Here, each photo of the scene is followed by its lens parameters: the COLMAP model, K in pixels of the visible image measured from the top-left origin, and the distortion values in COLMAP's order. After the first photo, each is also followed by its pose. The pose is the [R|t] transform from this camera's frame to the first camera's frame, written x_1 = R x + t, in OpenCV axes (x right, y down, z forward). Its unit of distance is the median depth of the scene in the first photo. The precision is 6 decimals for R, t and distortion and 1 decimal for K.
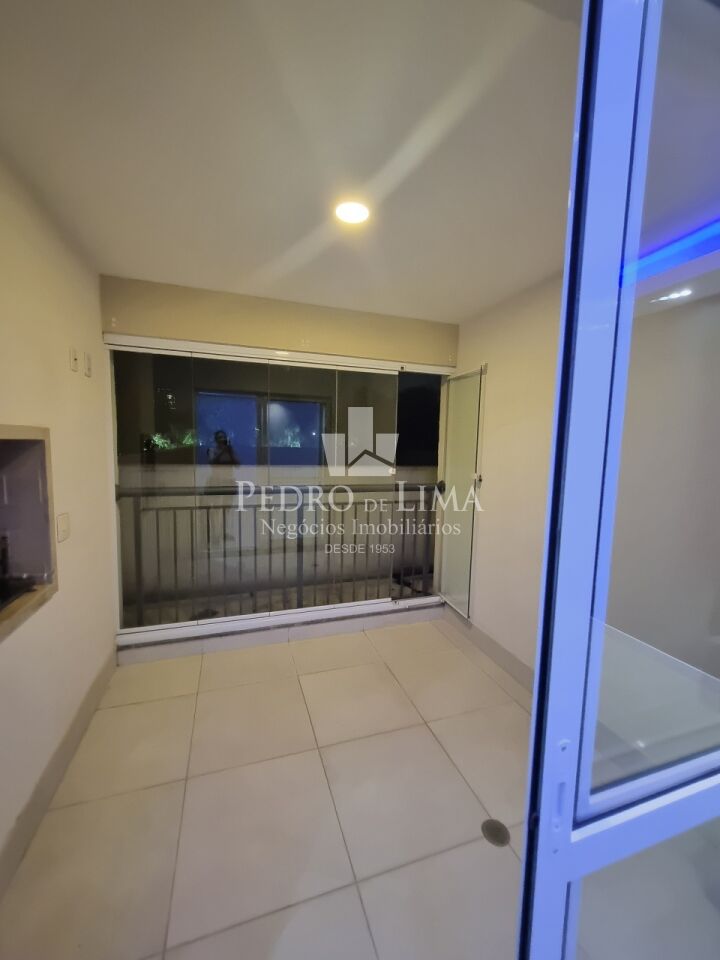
lens RADIAL K [[377.6, 0, 355.9], [0, 377.6, 480.1], [0, 0, 1]] dist [-0.000722, -0.000013]
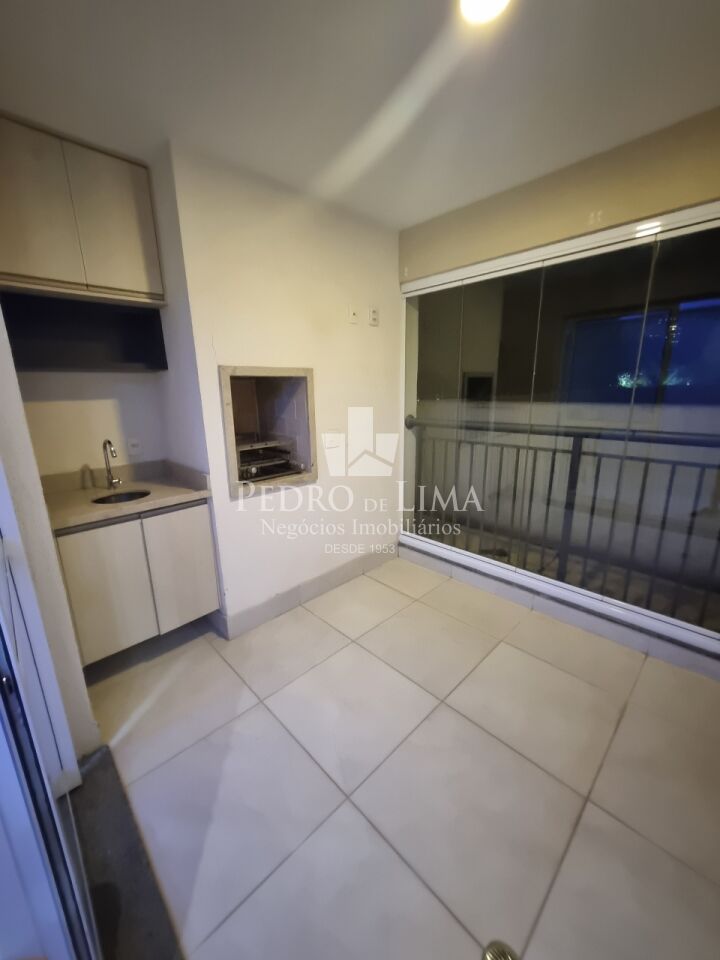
lens RADIAL K [[377.6, 0, 355.2], [0, 377.6, 481.8], [0, 0, 1]] dist [-0.000722, -0.000013]
pose [[0.423454, 0.190132, -0.885741, 0.325945], [-0.057641, 0.981401, 0.183109, 0.008610], [0.904082, -0.026484, 0.426537, 0.254236]]
